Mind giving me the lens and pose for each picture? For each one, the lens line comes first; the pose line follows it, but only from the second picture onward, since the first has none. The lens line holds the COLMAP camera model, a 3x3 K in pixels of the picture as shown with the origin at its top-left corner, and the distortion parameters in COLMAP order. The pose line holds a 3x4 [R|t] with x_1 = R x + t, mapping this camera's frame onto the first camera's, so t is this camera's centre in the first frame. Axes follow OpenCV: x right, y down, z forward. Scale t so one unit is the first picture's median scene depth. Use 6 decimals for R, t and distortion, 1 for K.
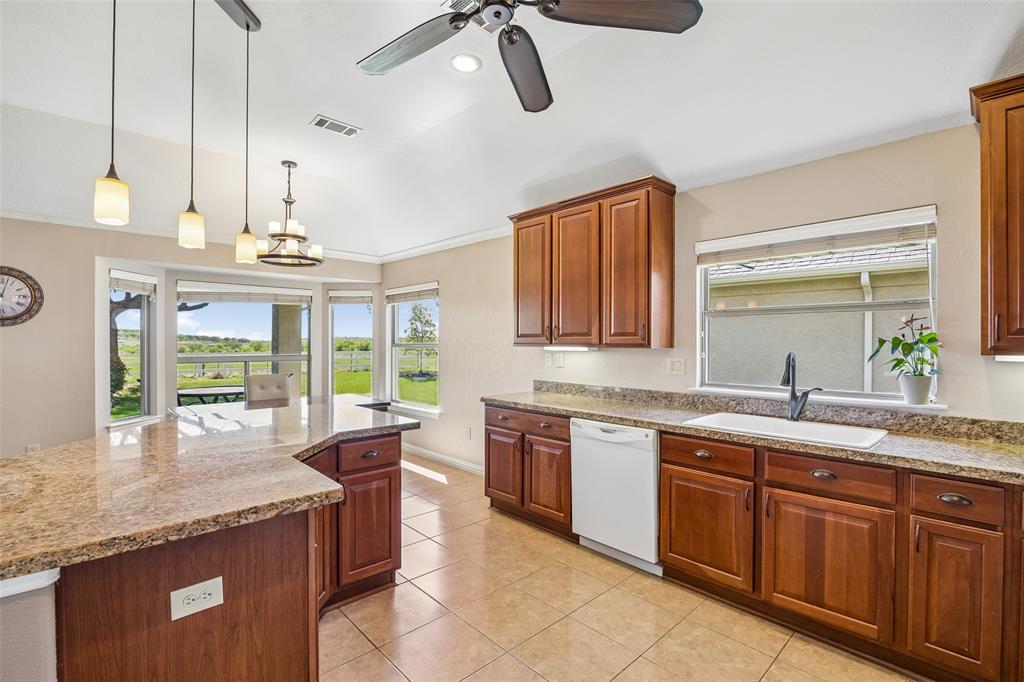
lens RADIAL K [[473.3, 0, 512.4], [0, 473.3, 342.4], [0, 0, 1]] dist [-0.016926, -0.000985]
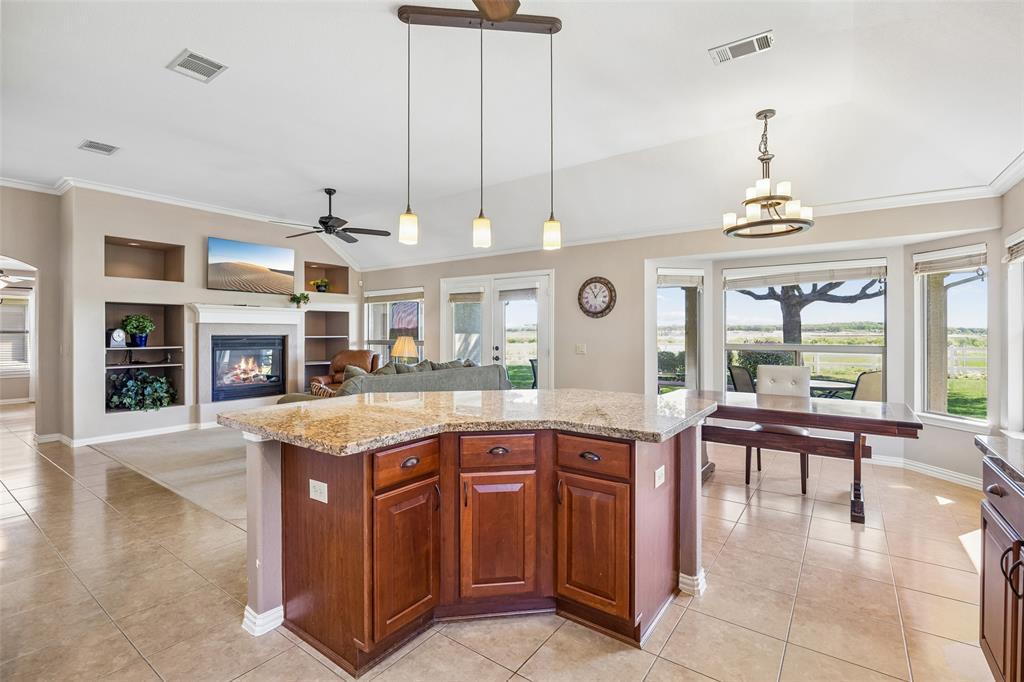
lens RADIAL K [[473.3, 0, 512.8], [0, 473.3, 332.1], [0, 0, 1]] dist [-0.016926, -0.000985]
pose [[0.162362, -0.004220, -0.986722, 0.346067], [-0.004915, 0.999975, -0.005085, 0.019922], [0.986719, 0.005675, 0.162337, 0.527703]]
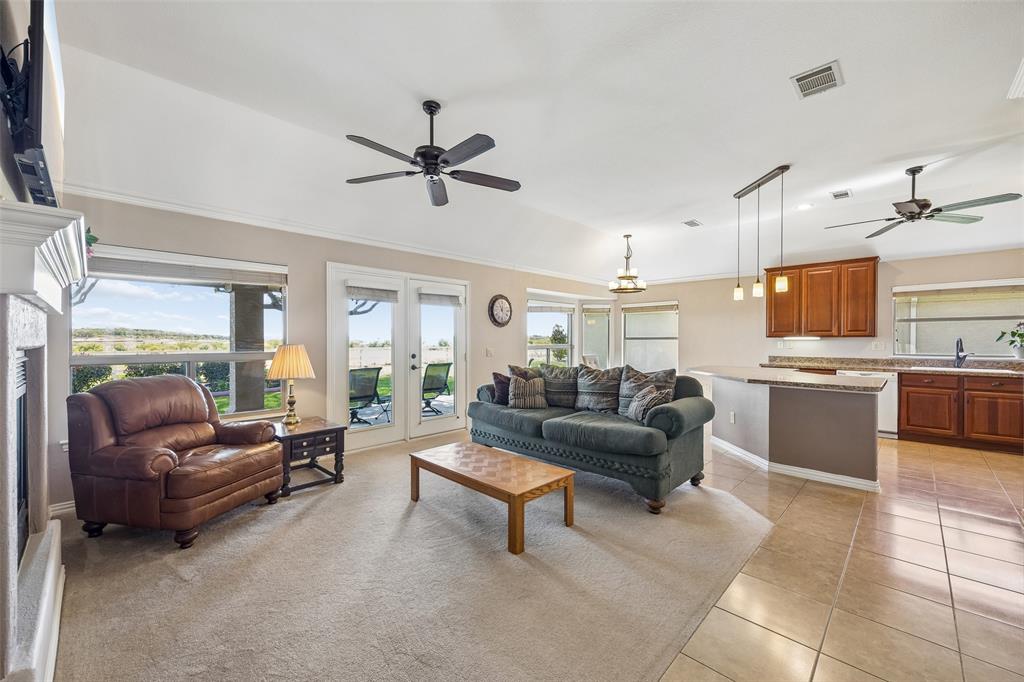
lens RADIAL K [[401.9, 0, 514.4], [0, 401.9, 340.9], [0, 0, 1]] dist [-0.003403, -0.000610]
pose [[0.999751, -0.002046, 0.022215, -1.151678], [0.002047, 0.999998, 0.000000, 0.021603], [-0.022215, 0.000046, 0.999753, -0.642957]]
